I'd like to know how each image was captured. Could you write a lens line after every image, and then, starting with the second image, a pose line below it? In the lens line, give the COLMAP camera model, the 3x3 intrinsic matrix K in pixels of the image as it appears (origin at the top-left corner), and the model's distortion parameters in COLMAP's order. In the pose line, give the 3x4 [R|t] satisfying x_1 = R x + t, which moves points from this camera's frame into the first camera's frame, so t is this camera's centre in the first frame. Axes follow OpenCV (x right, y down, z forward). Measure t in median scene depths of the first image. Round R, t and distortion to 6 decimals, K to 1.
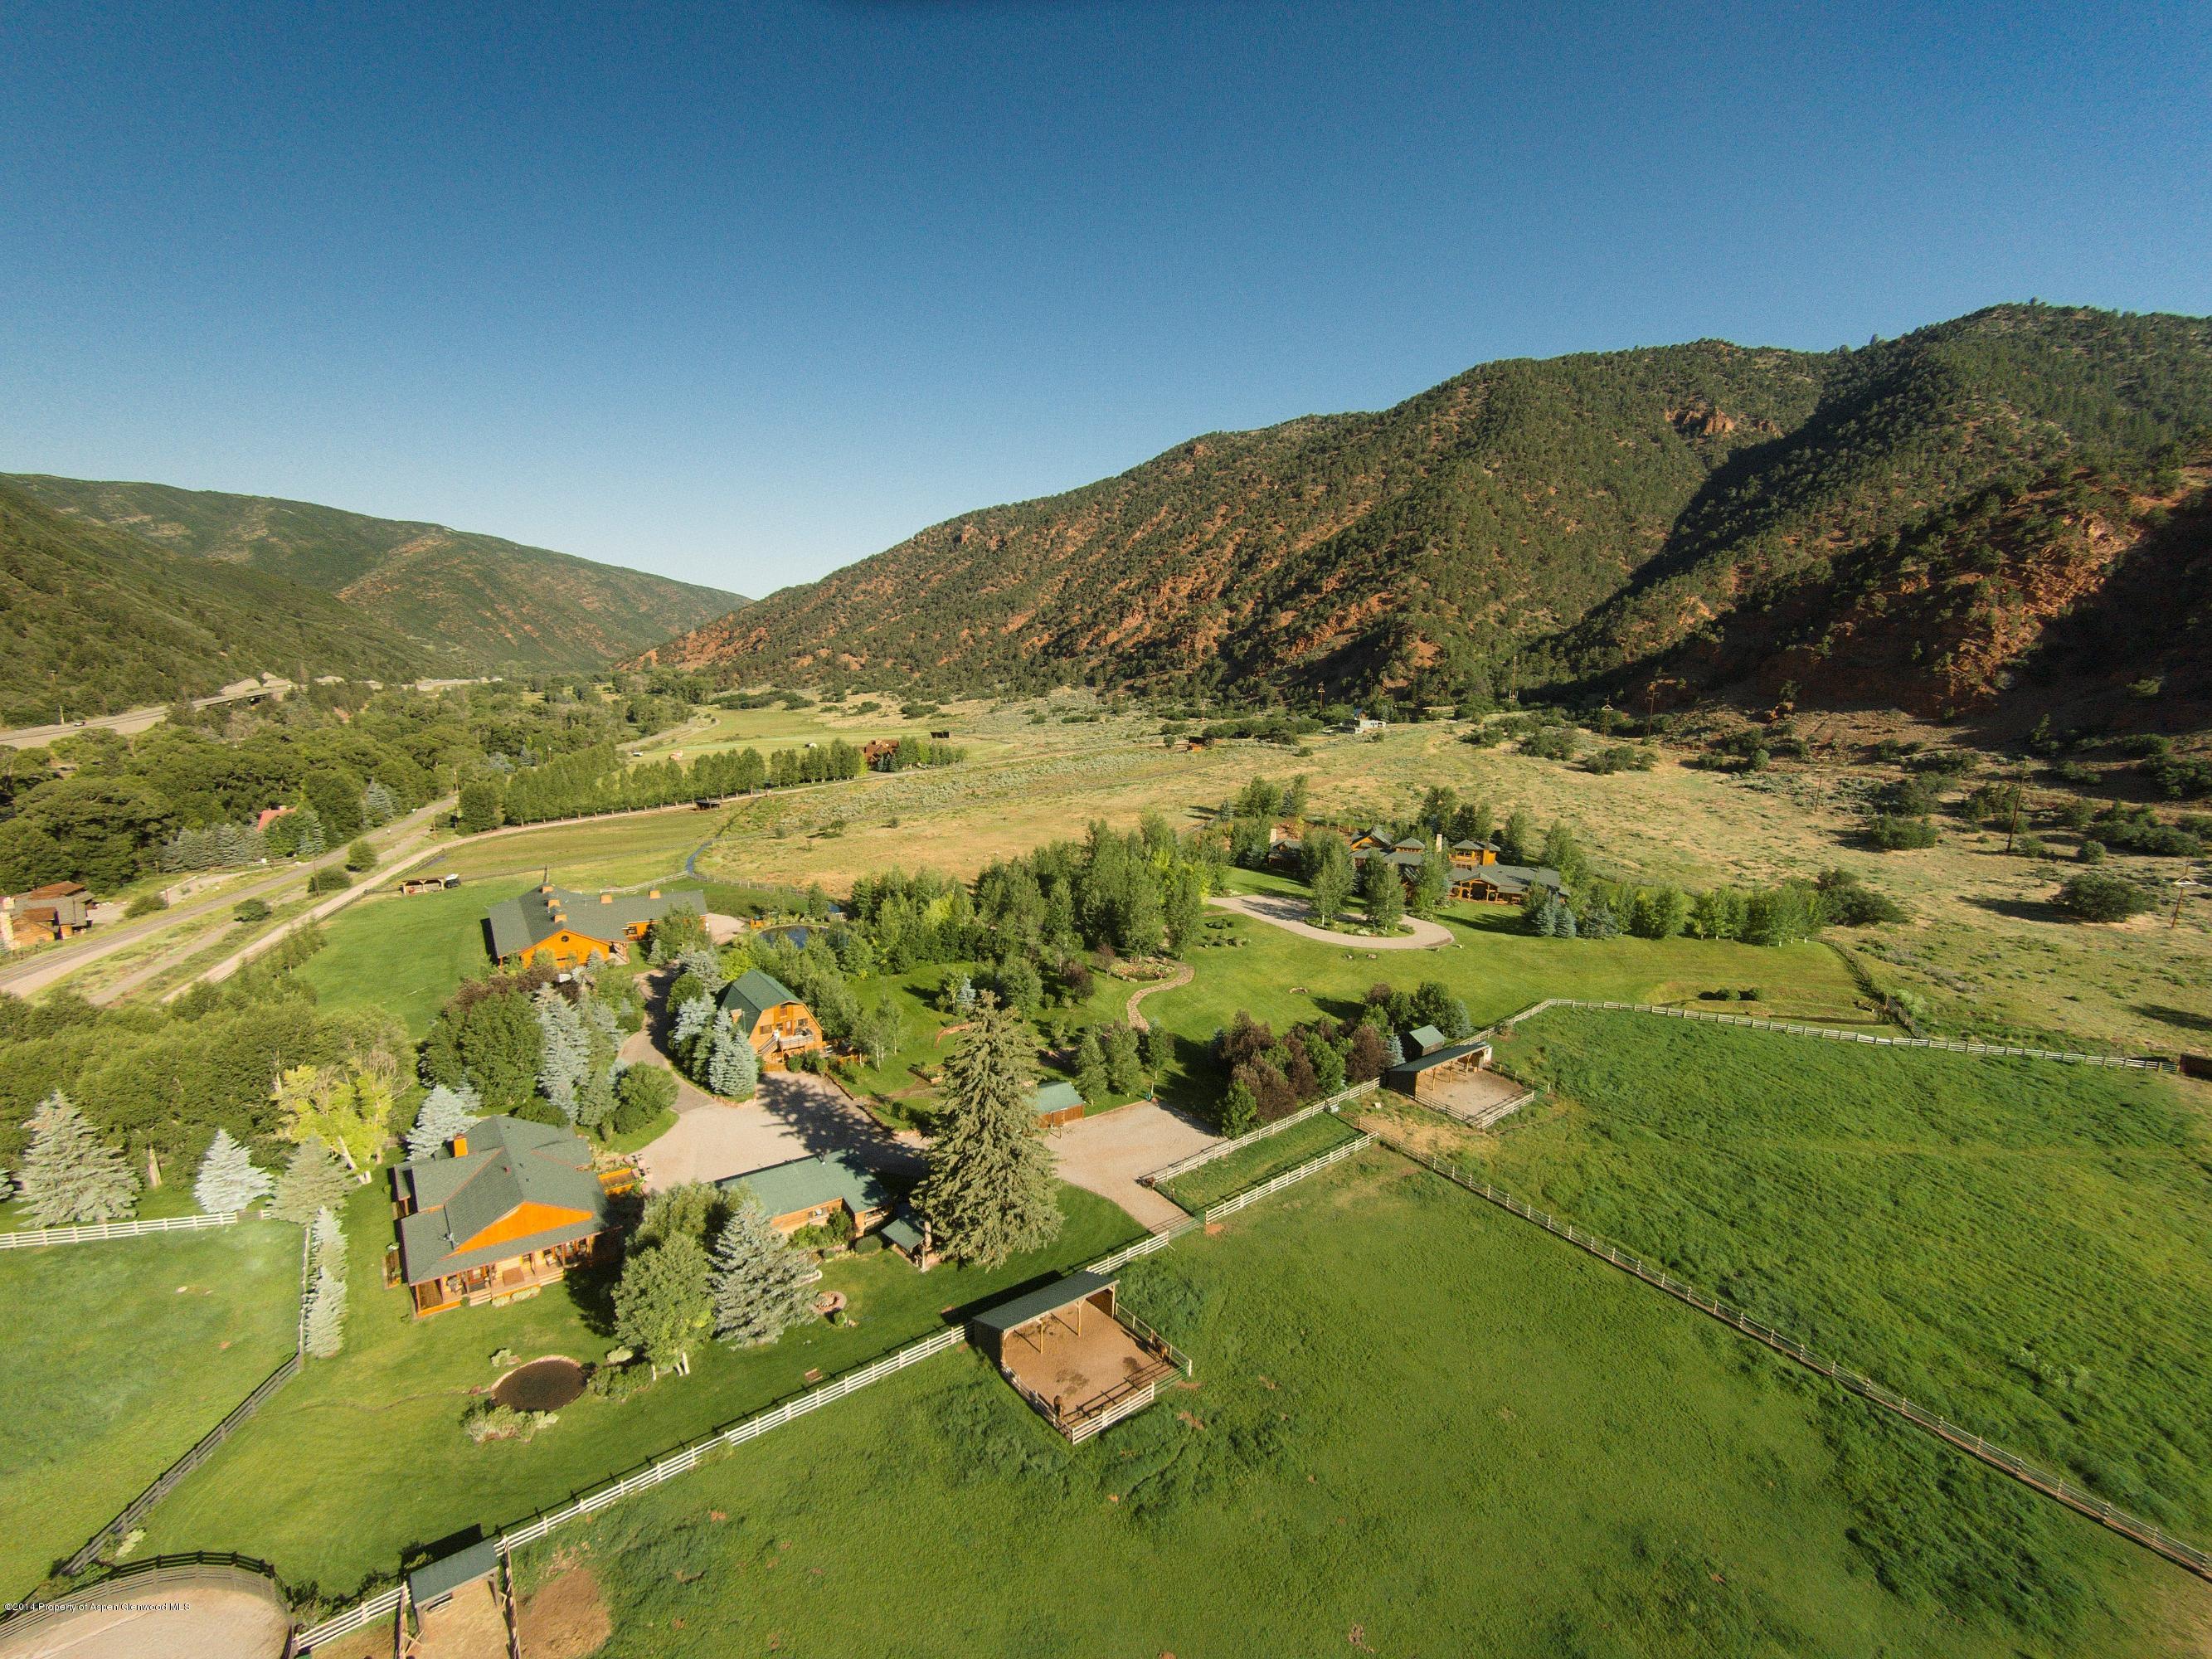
lens RADIAL K [[1058.9, 0, 1113.5], [0, 1058.9, 849.0], [0, 0, 1]] dist [-0.056115, 0.038011]
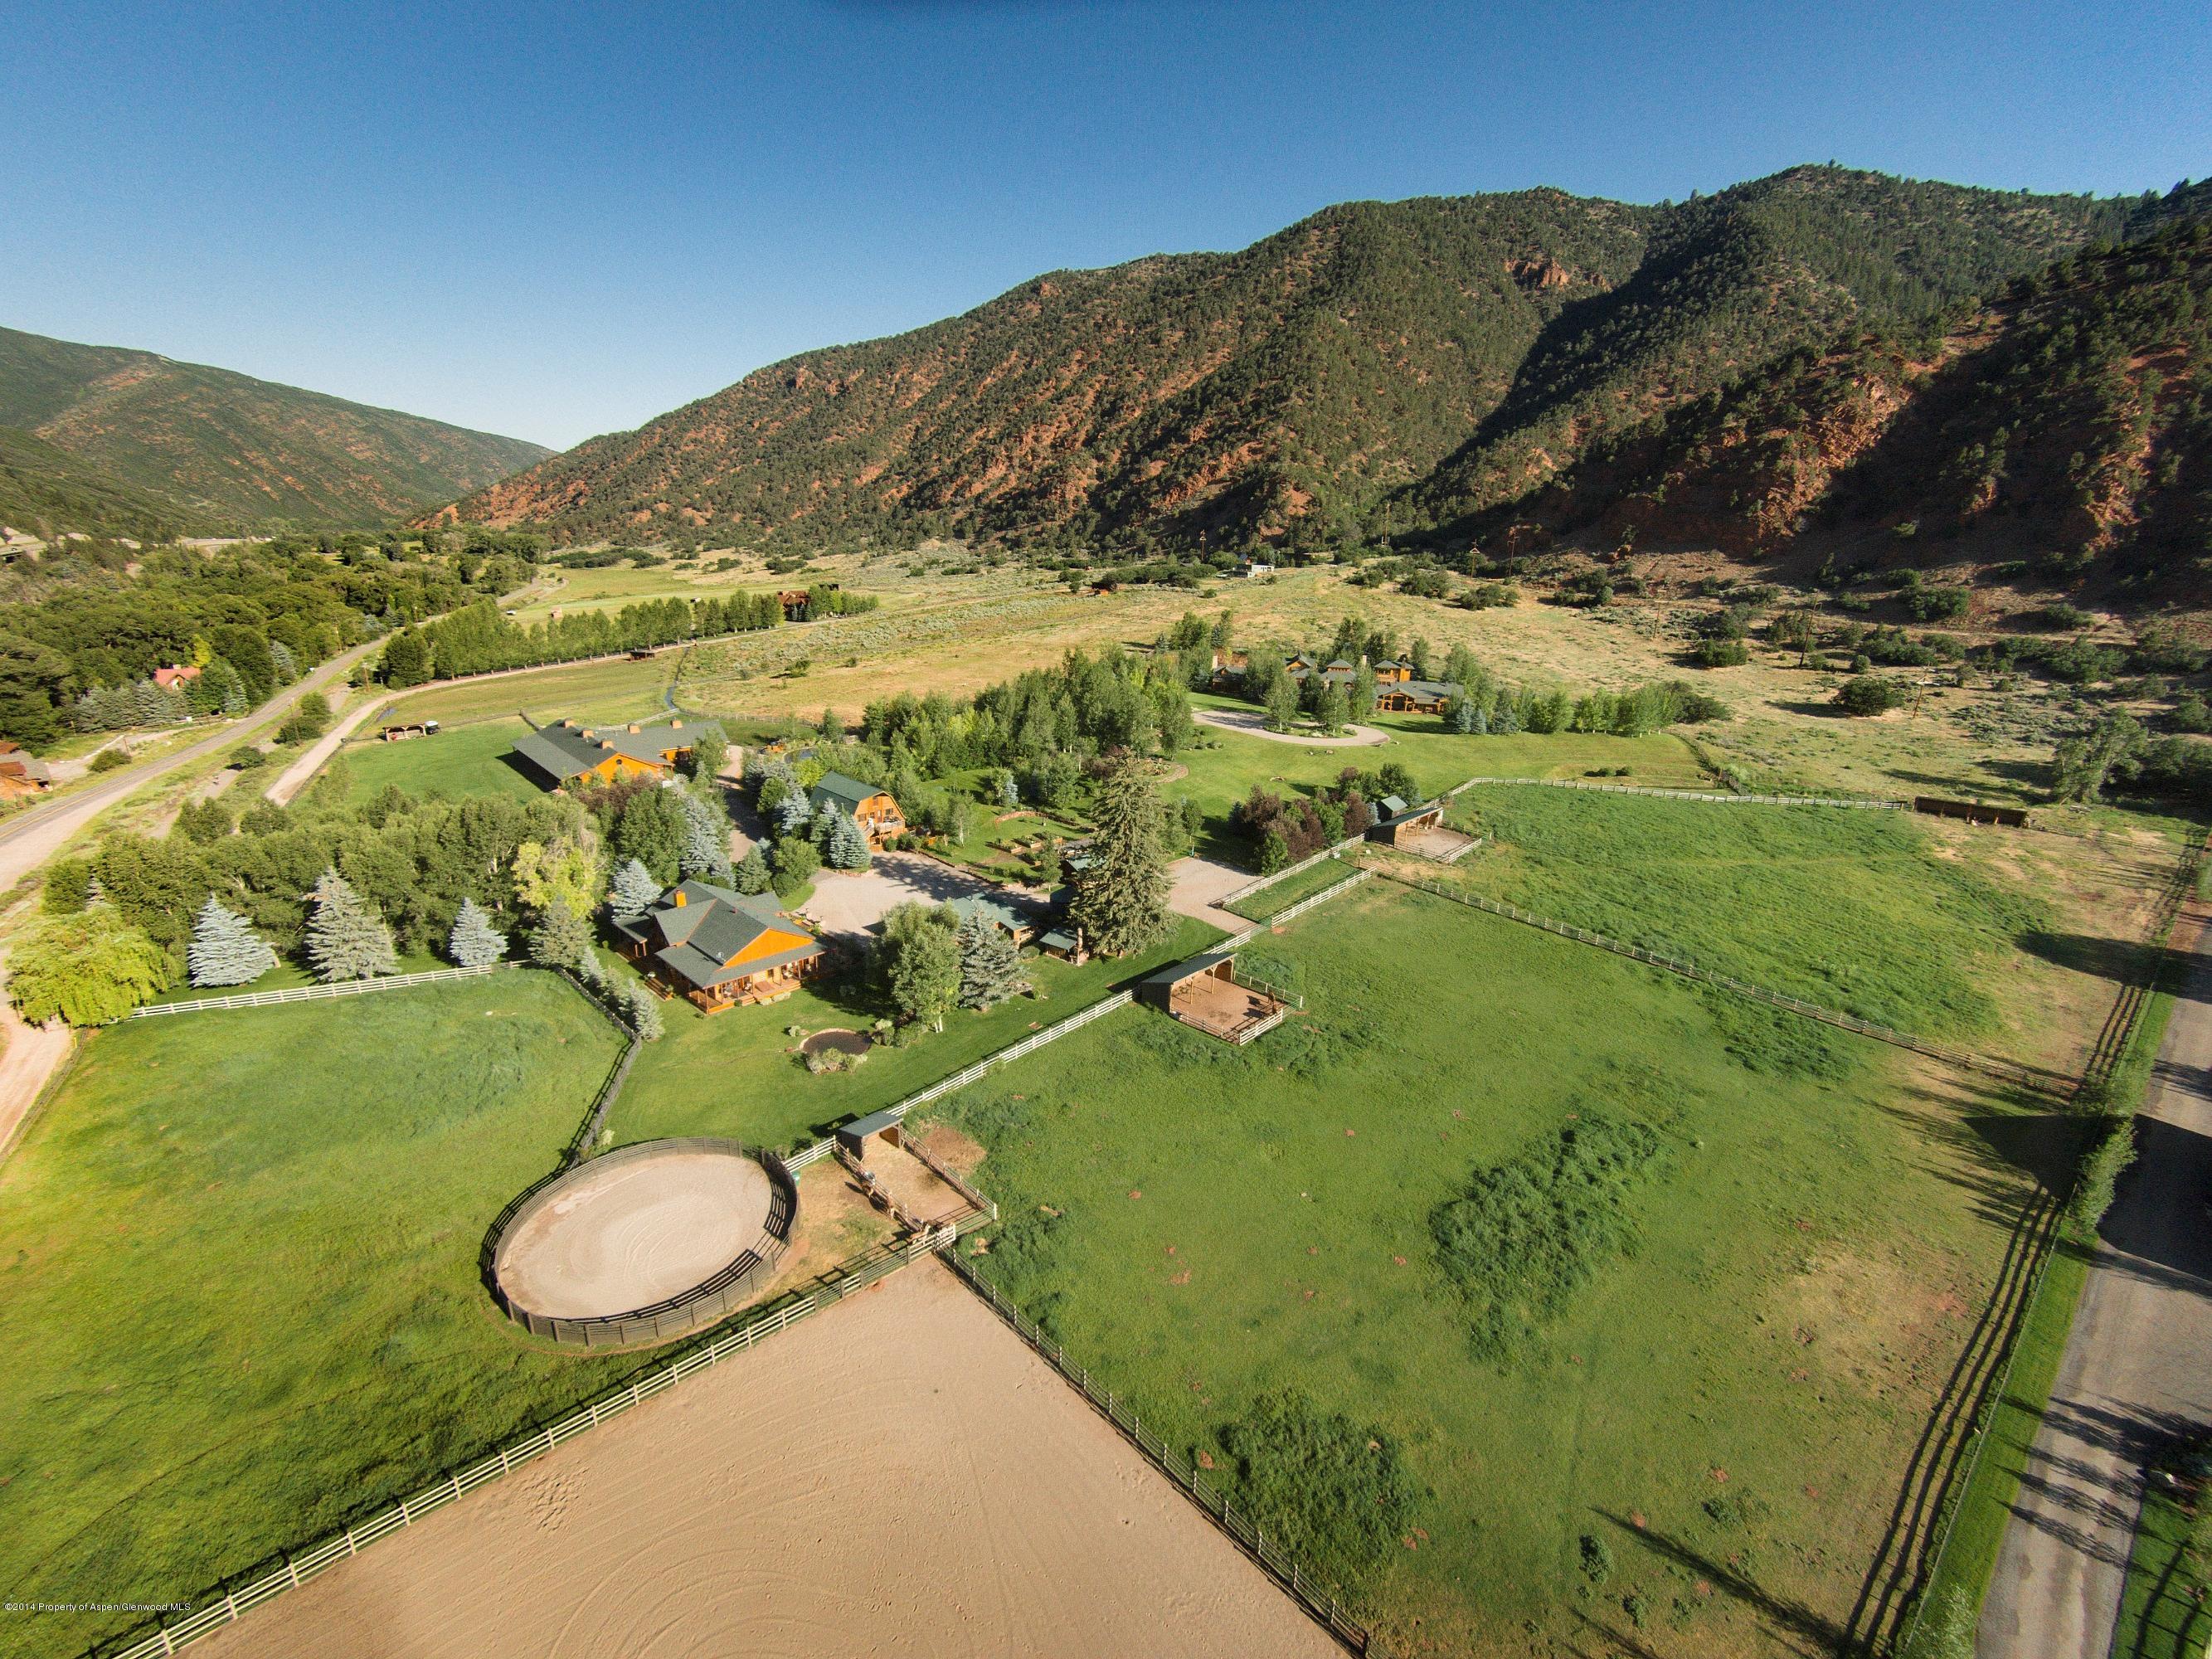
lens RADIAL K [[1058.9, 0, 1113.5], [0, 1058.9, 849.0], [0, 0, 1]] dist [-0.056115, 0.038011]
pose [[0.988848, -0.046914, 0.141348, -0.082522], [0.028135, 0.990845, 0.132040, 0.021546], [-0.146248, -0.126591, 0.981115, -0.074986]]
